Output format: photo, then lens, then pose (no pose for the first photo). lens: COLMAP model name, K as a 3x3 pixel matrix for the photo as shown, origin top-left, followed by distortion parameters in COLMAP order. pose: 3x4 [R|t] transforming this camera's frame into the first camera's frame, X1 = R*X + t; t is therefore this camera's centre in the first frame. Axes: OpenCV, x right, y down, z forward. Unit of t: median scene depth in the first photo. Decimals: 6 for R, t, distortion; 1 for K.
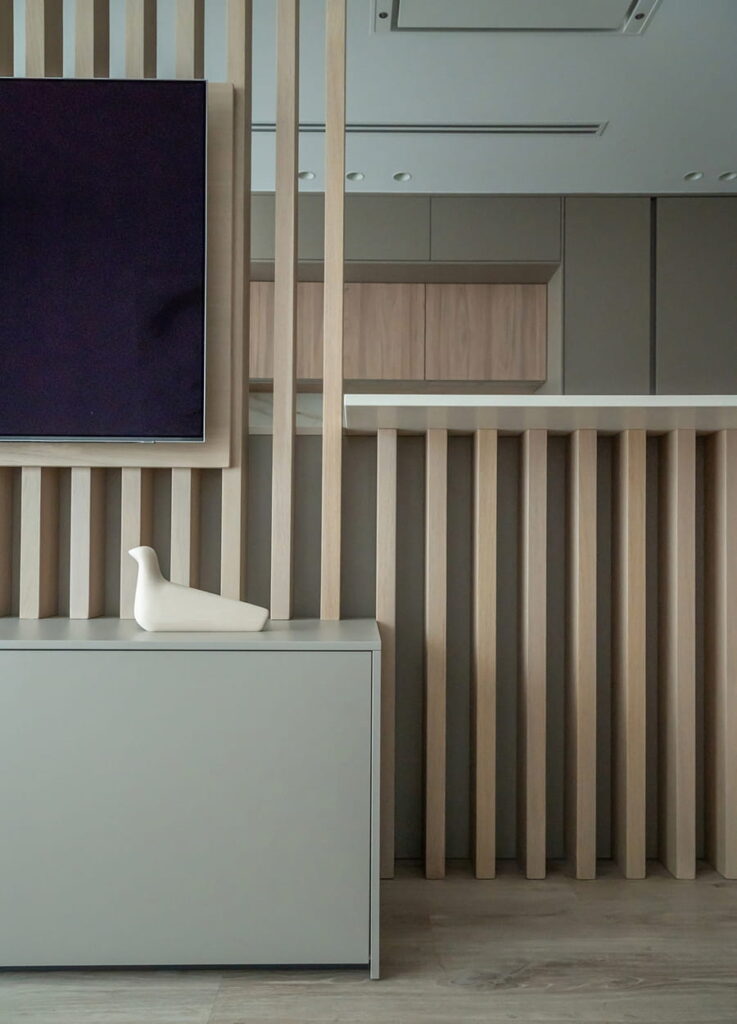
lens RADIAL K [[806.3, 0, 349.4], [0, 806.3, 533.3], [0, 0, 1]] dist [-0.023963, -0.001218]
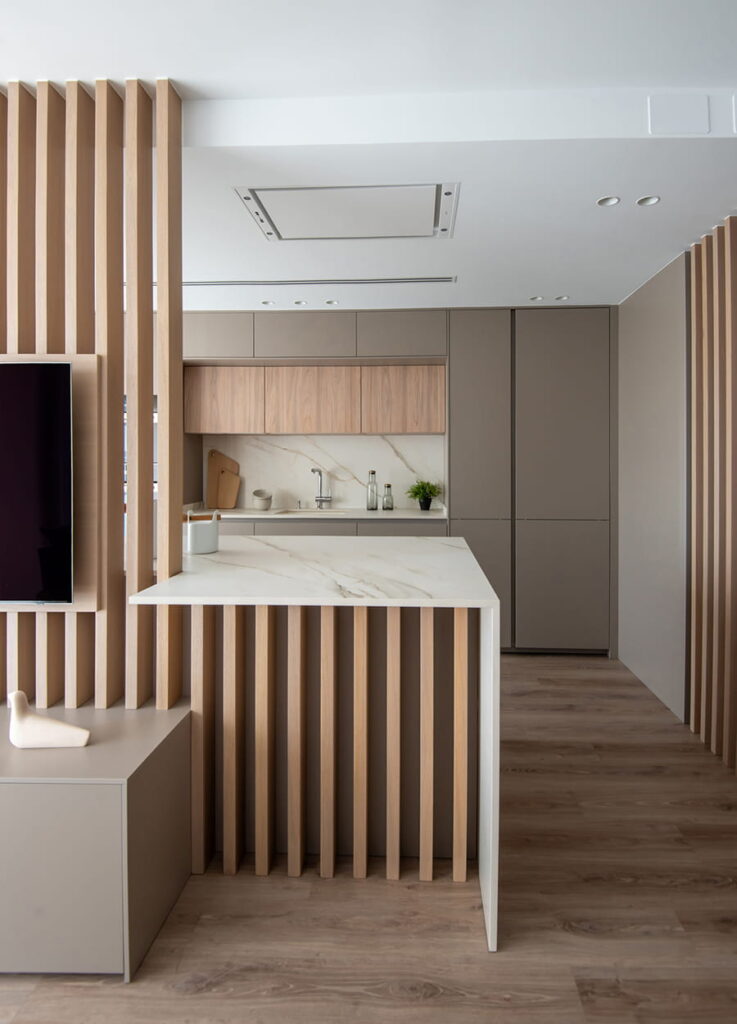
lens RADIAL K [[561.6, 0, 382.6], [0, 561.6, 472.6], [0, 0, 1]] dist [-0.023175, -0.004184]
pose [[0.998832, -0.005540, -0.047994, 0.455285], [0.007145, 0.999419, 0.033330, -0.382602], [0.047781, -0.033634, 0.998291, -0.036340]]
